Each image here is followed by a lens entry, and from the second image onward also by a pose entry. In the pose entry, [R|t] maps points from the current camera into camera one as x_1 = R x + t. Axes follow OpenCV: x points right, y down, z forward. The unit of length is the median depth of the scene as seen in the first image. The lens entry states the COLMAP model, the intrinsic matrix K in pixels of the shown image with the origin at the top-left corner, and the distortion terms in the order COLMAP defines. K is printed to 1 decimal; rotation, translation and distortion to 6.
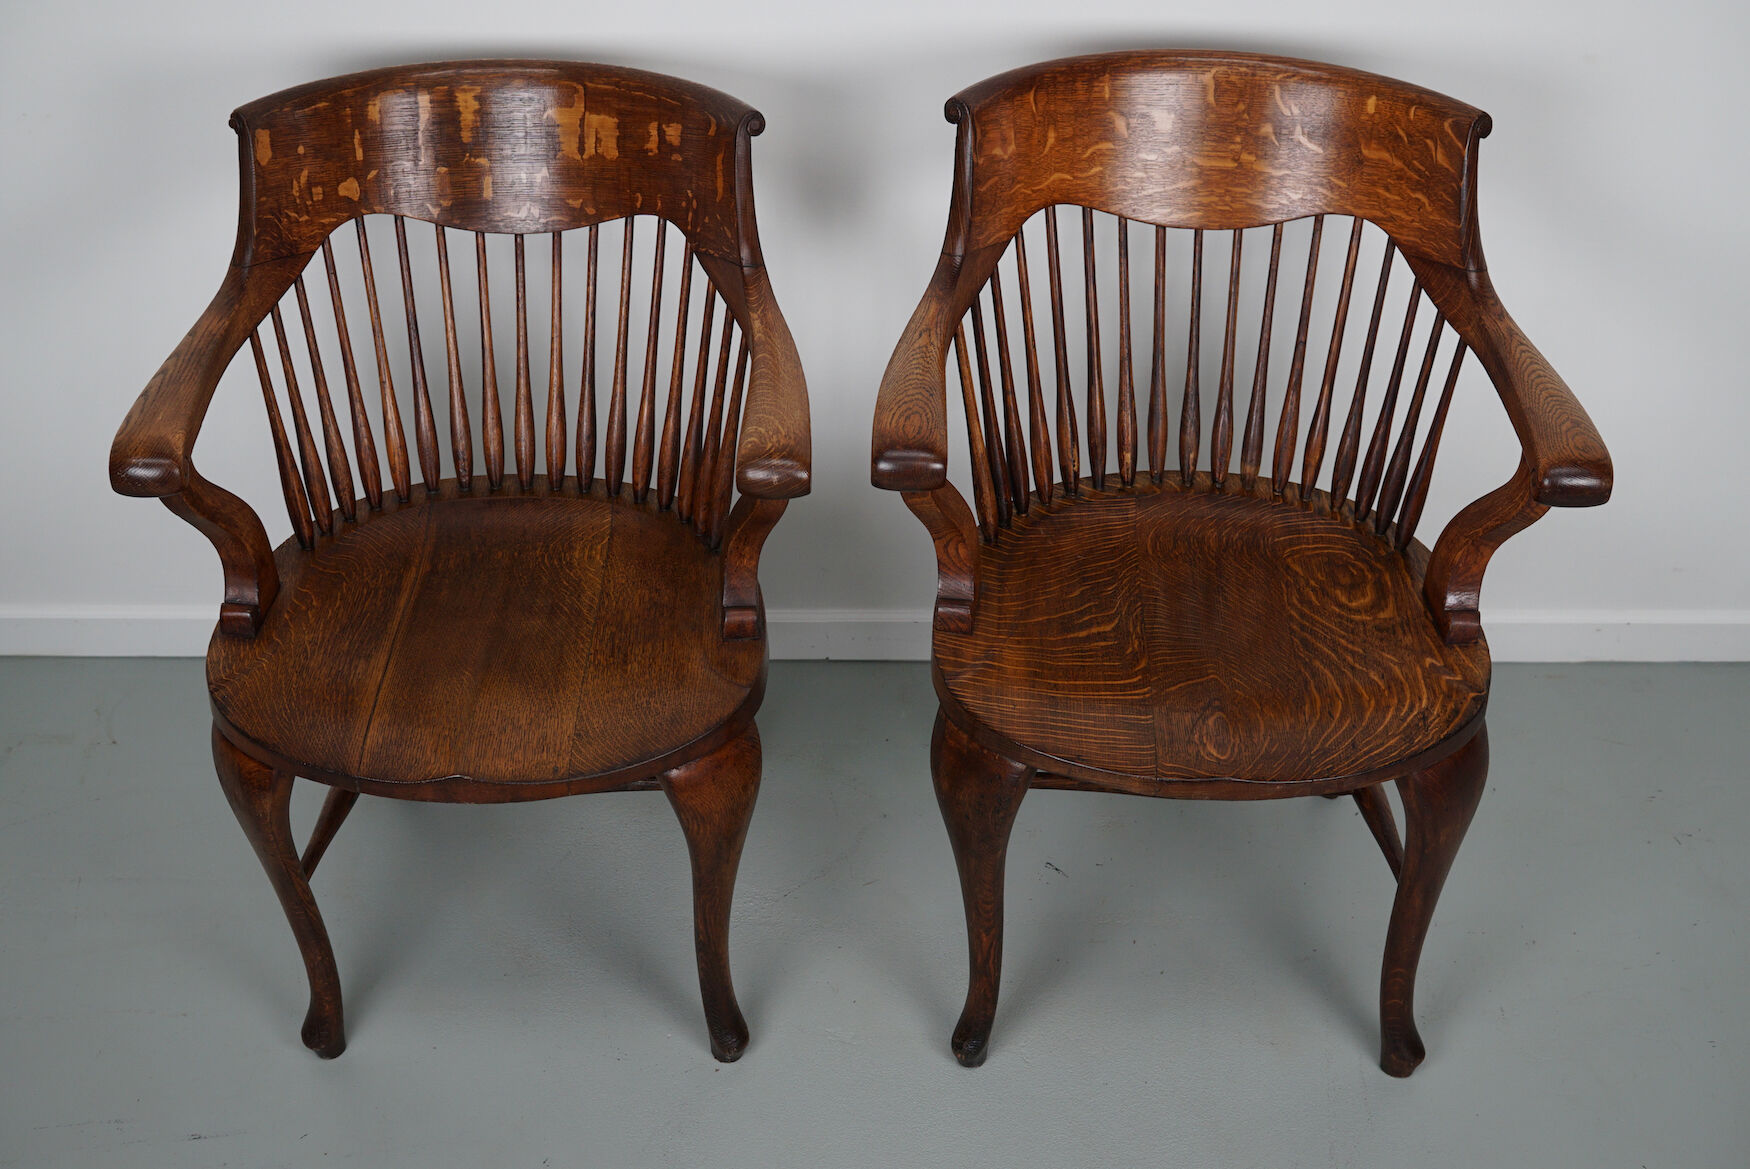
lens RADIAL K [[2273.5, 0, 879.6], [0, 2273.5, 597.3], [0, 0, 1]] dist [-0.155192, 0.342641]
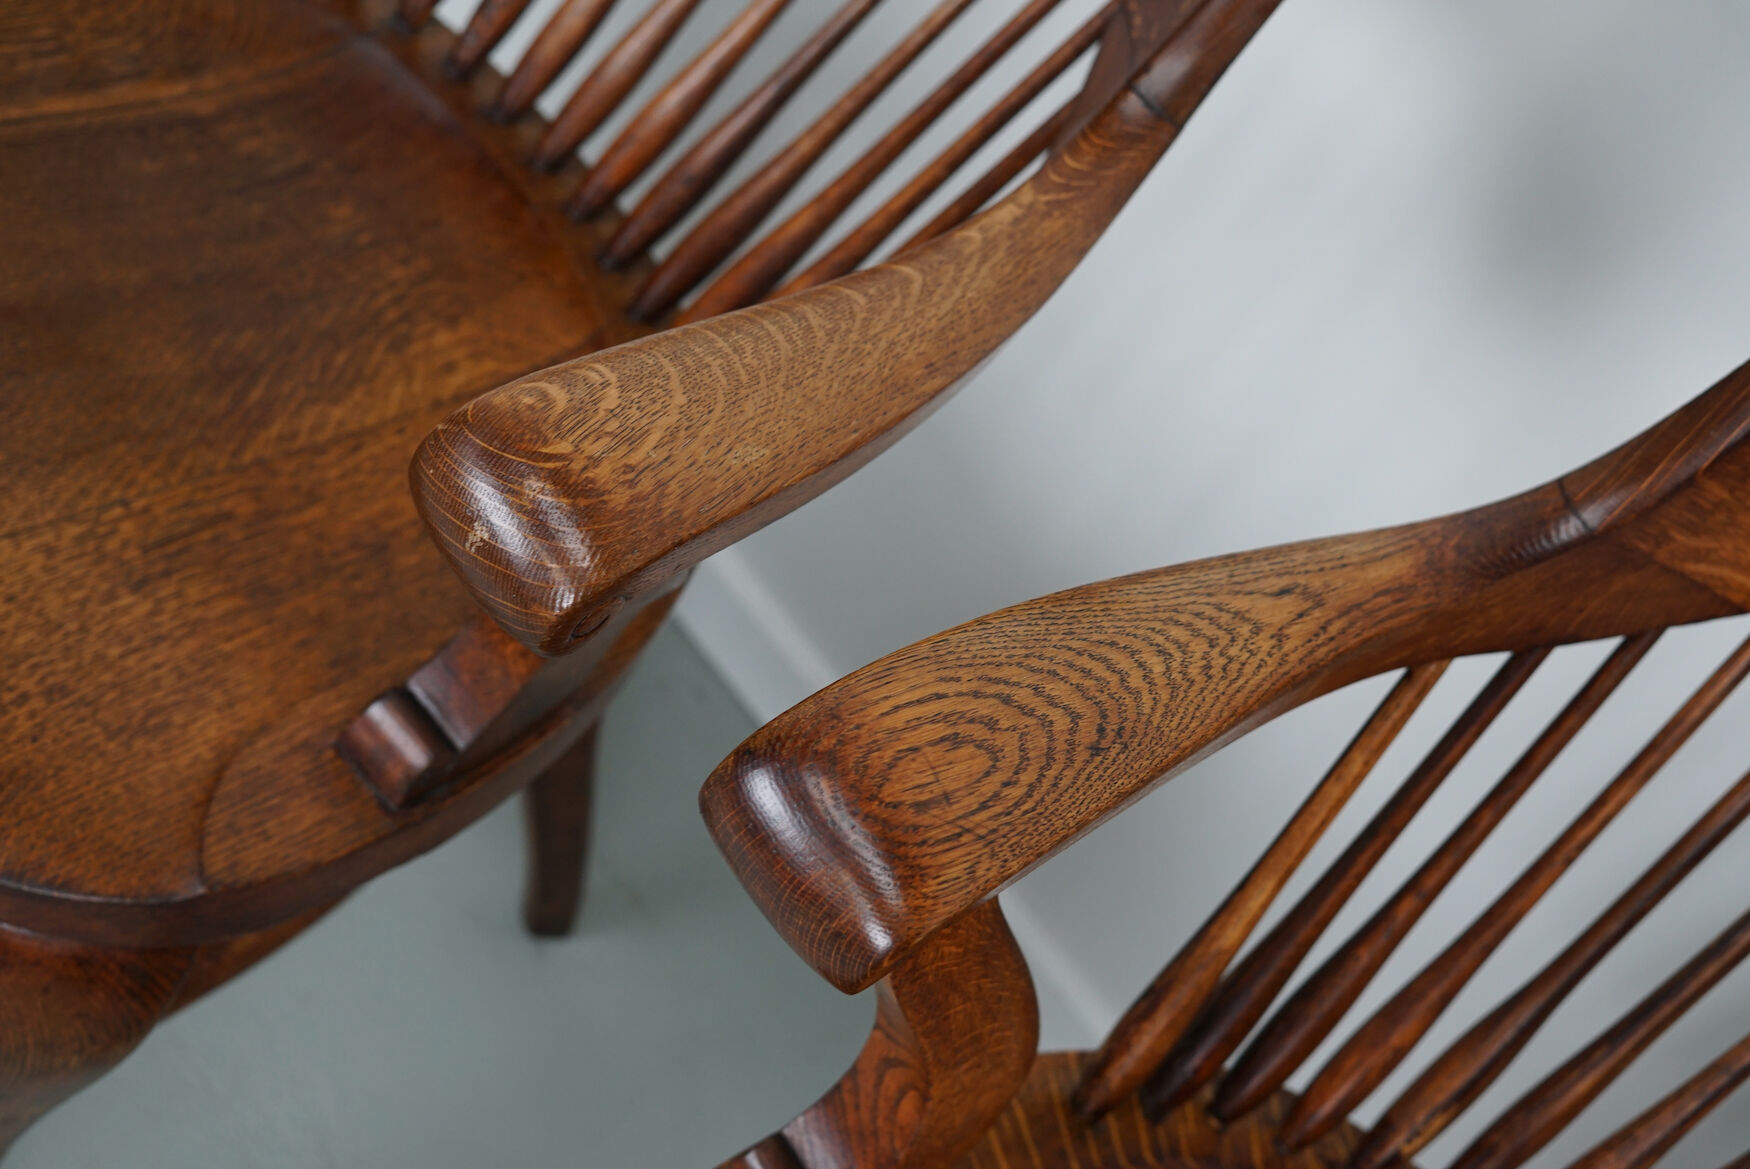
lens RADIAL K [[2294.9, 0, 875.0], [0, 2294.9, 584.5], [0, 0, 1]] dist [-0.169000, 0.391993]
pose [[0.622839, 0.744702, -0.239771, 0.054521], [-0.735919, 0.661691, 0.143487, -0.113125], [0.265509, 0.087082, 0.960167, 0.641543]]
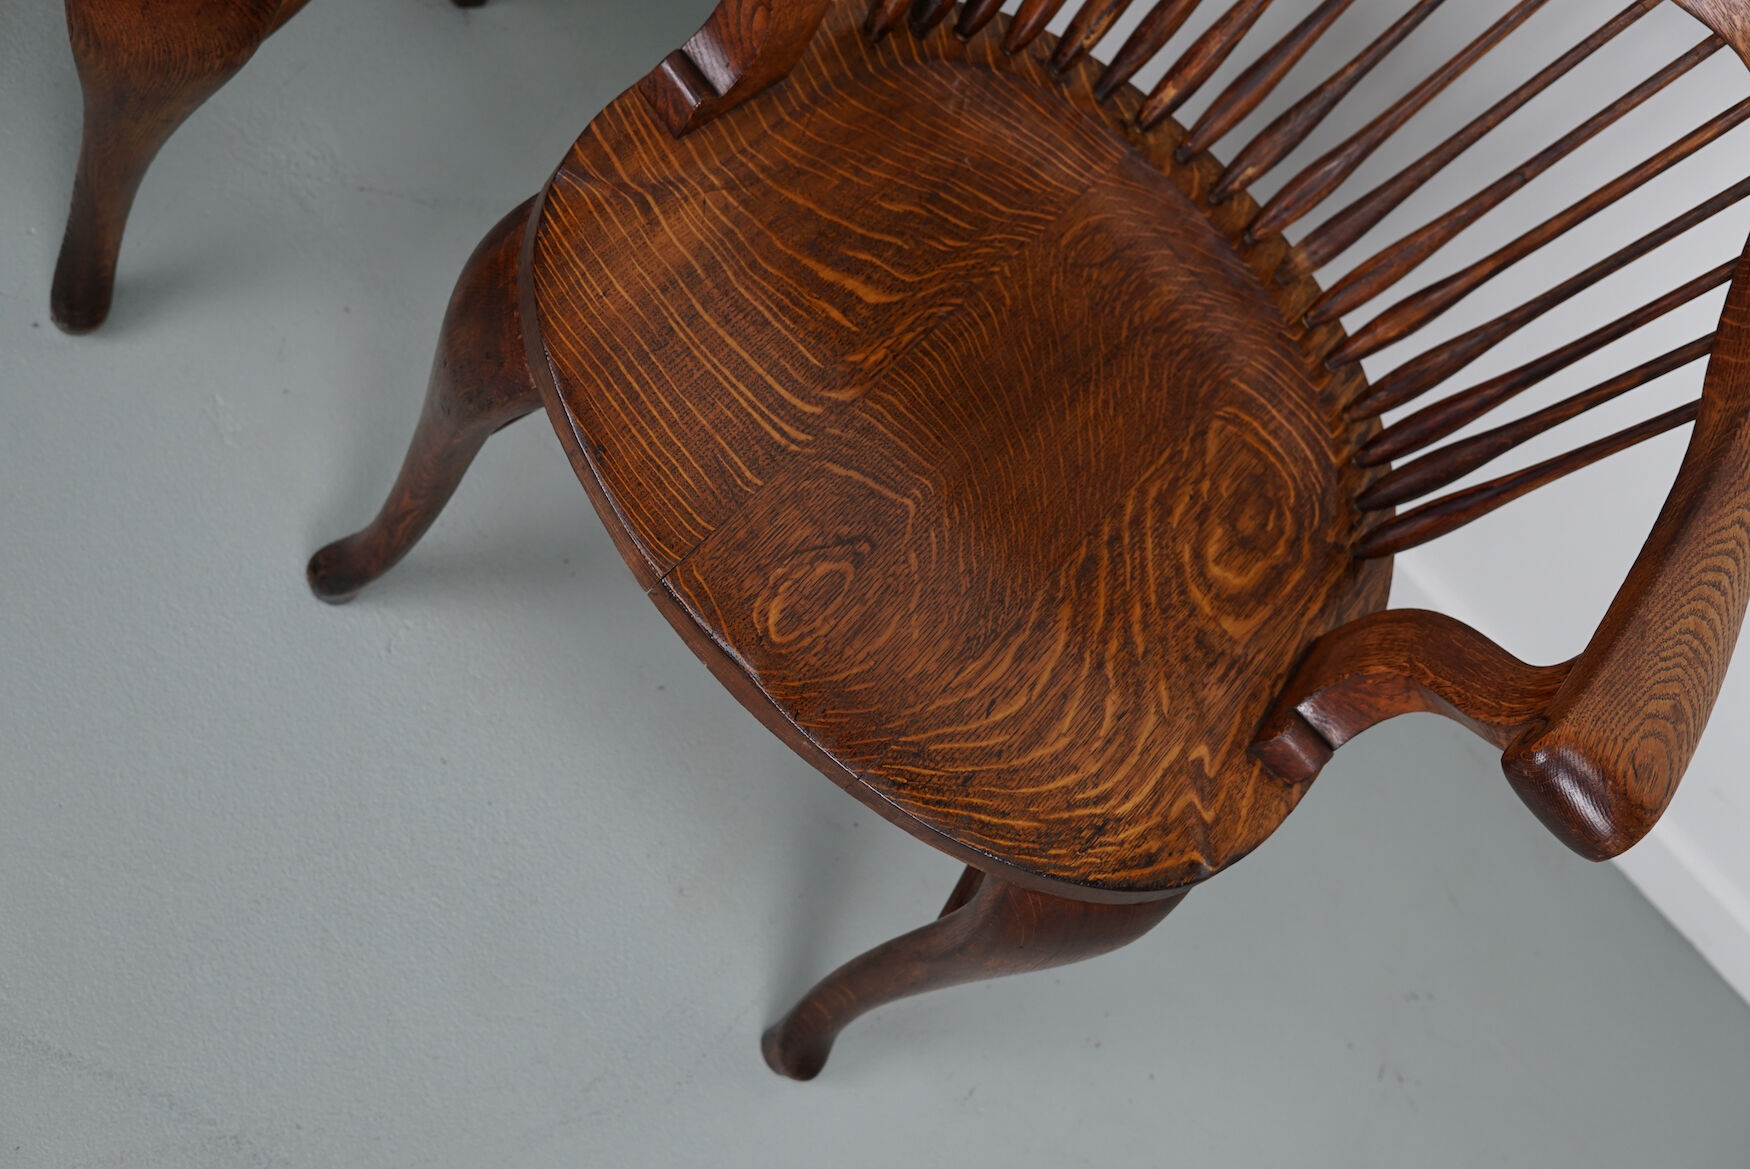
lens RADIAL K [[2273.5, 0, 879.6], [0, 2273.5, 597.3], [0, 0, 1]] dist [-0.155192, 0.342641]
pose [[0.706719, 0.702679, 0.082403, 0.106162], [-0.683449, 0.647946, 0.336249, -0.127887], [0.182883, -0.293951, 0.938161, 0.438187]]
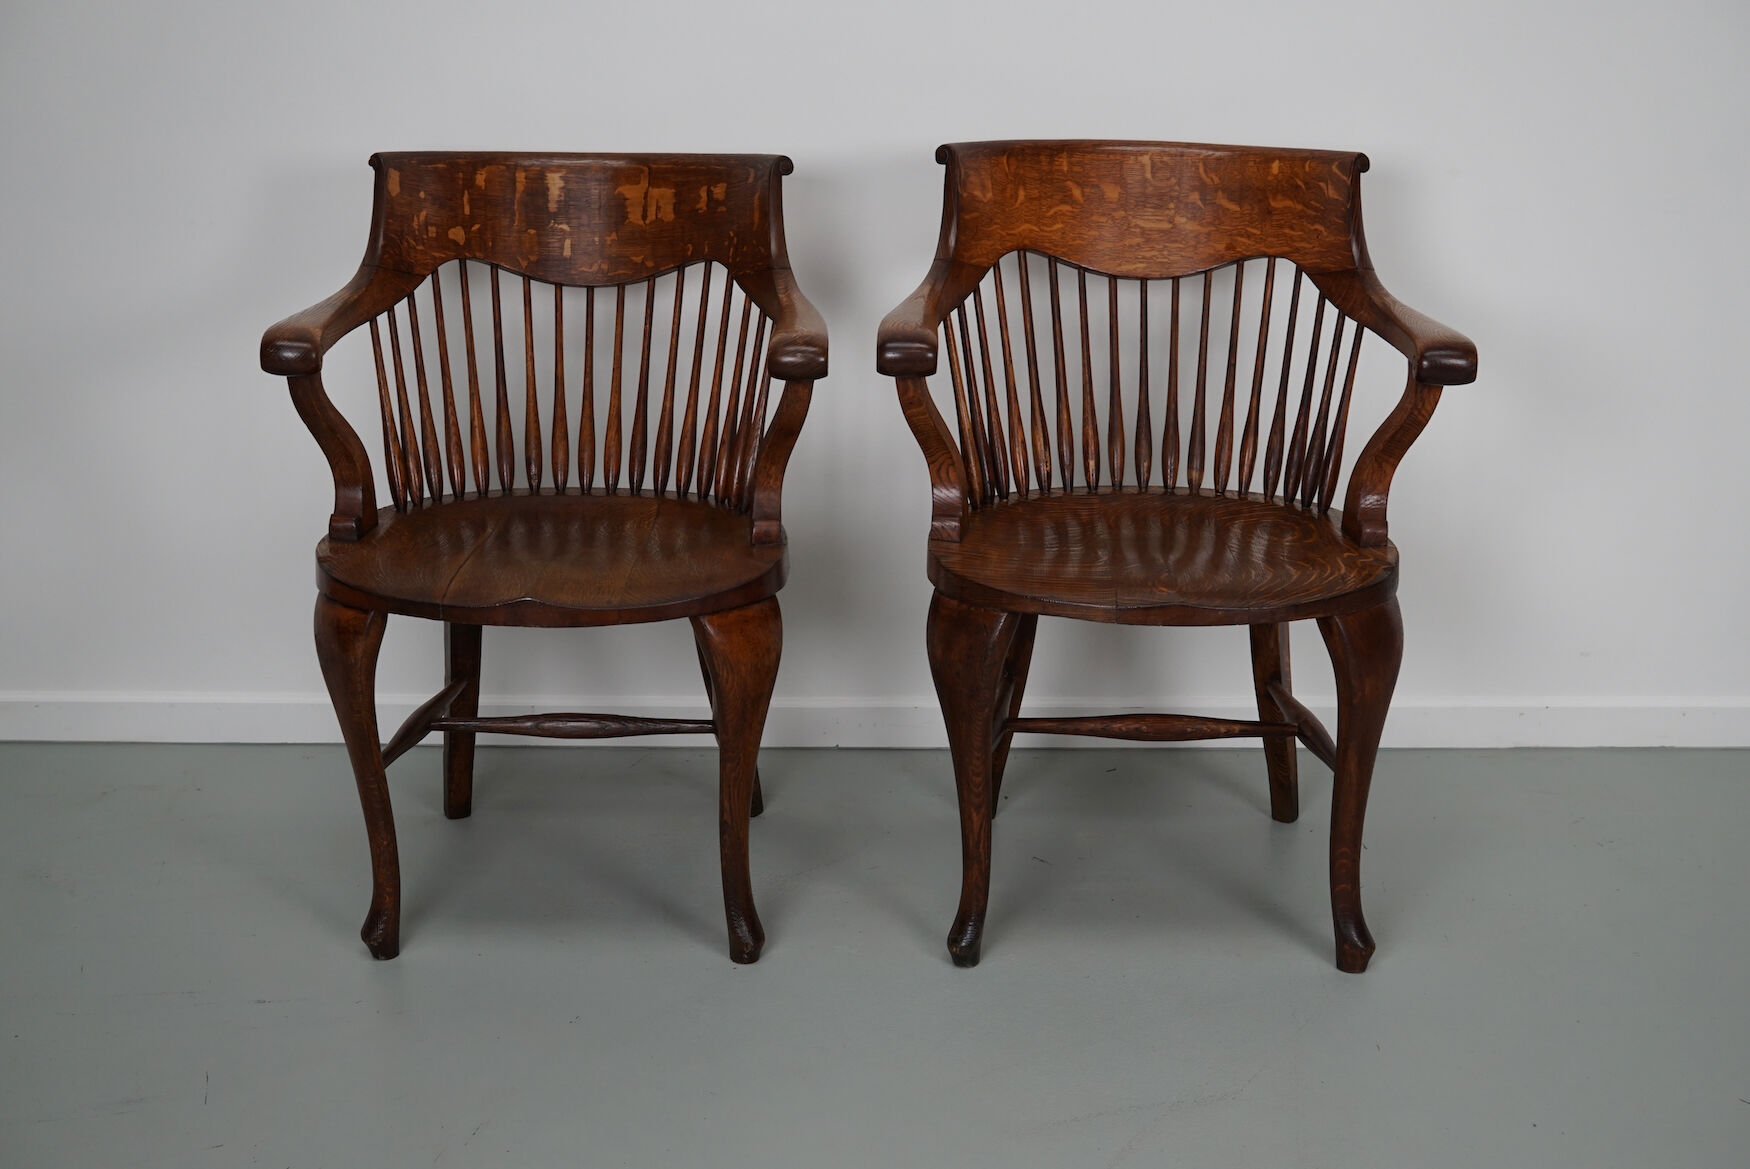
lens RADIAL K [[2273.5, 0, 879.6], [0, 2273.5, 597.3], [0, 0, 1]] dist [-0.155192, 0.342641]
pose [[0.999994, 0.002028, -0.002796, 0.001424], [-0.002846, 0.942457, -0.334315, 0.426915], [0.001957, 0.334321, 0.942457, -0.107358]]
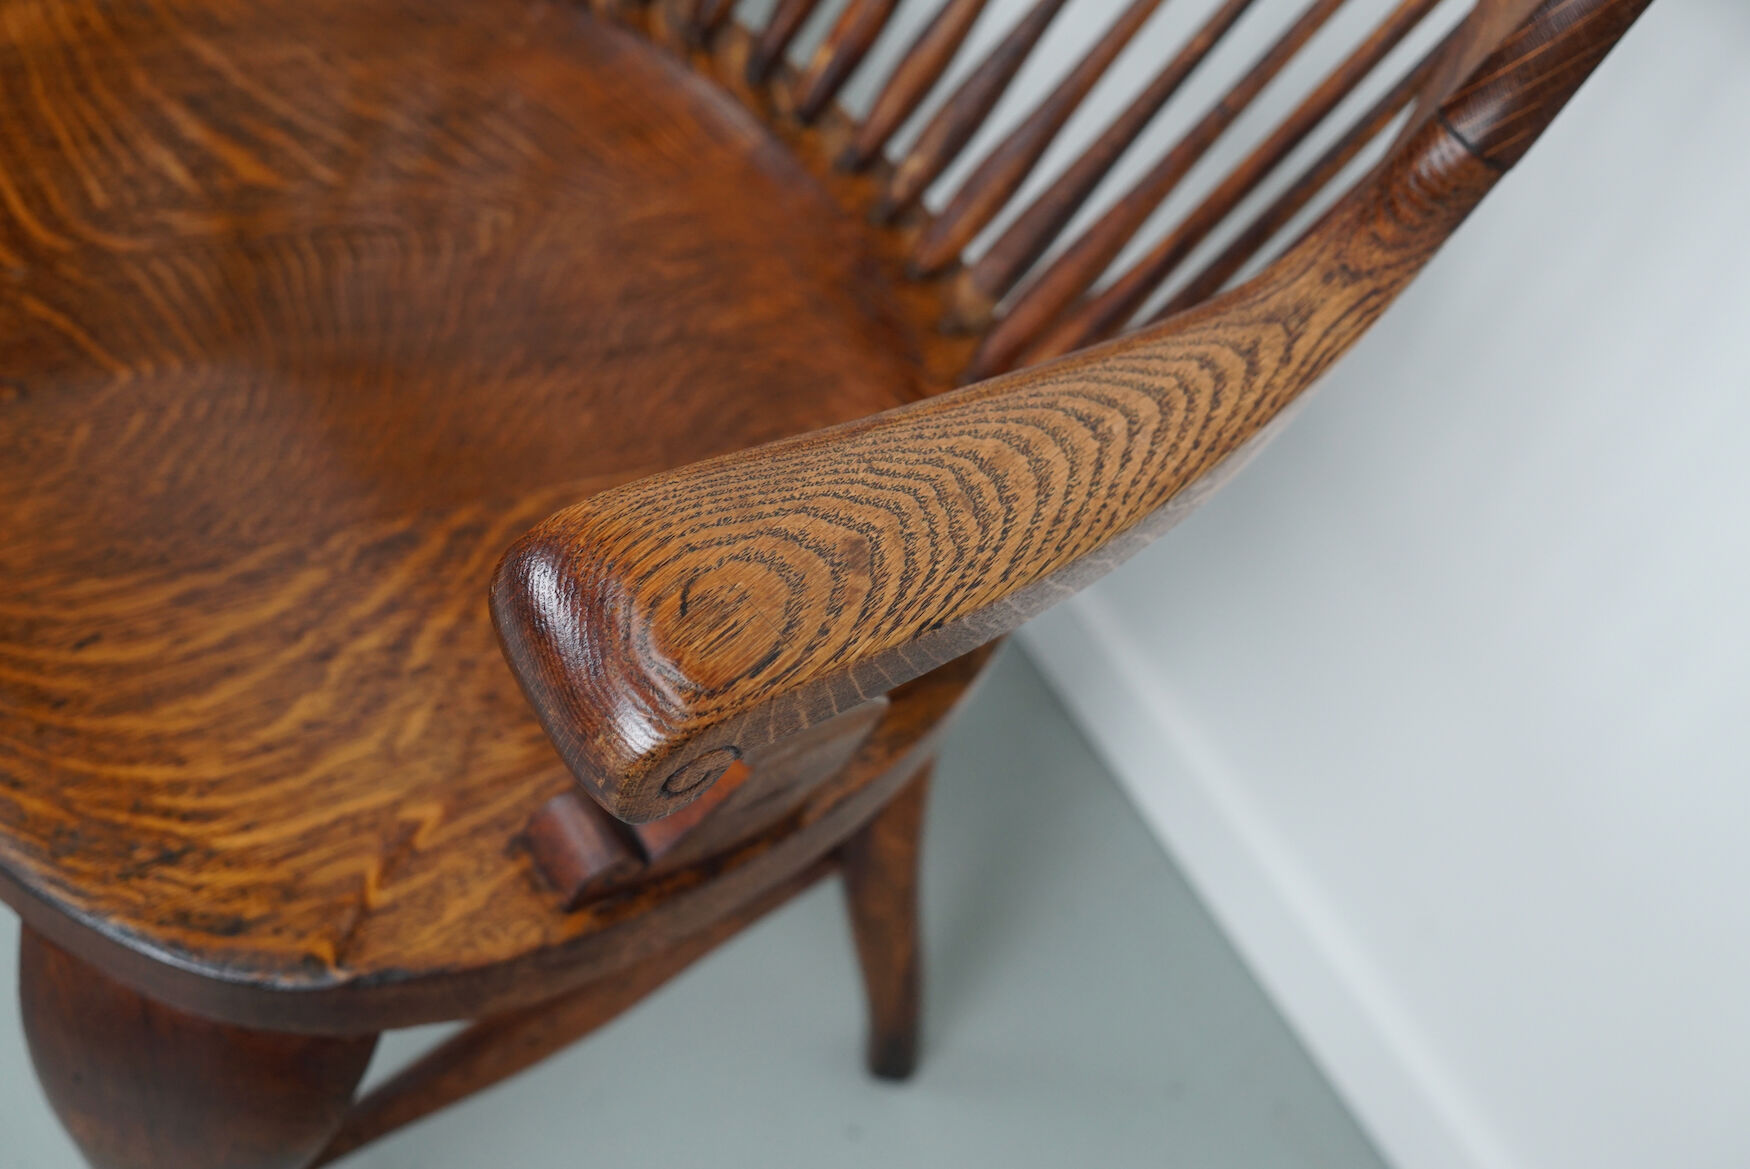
lens RADIAL K [[2273.5, 0, 879.6], [0, 2273.5, 597.3], [0, 0, 1]] dist [-0.155192, 0.342641]
pose [[0.523085, 0.756161, -0.393196, 0.370808], [-0.705265, 0.643065, 0.298445, -0.136062], [0.478523, 0.121195, 0.869671, 0.698780]]
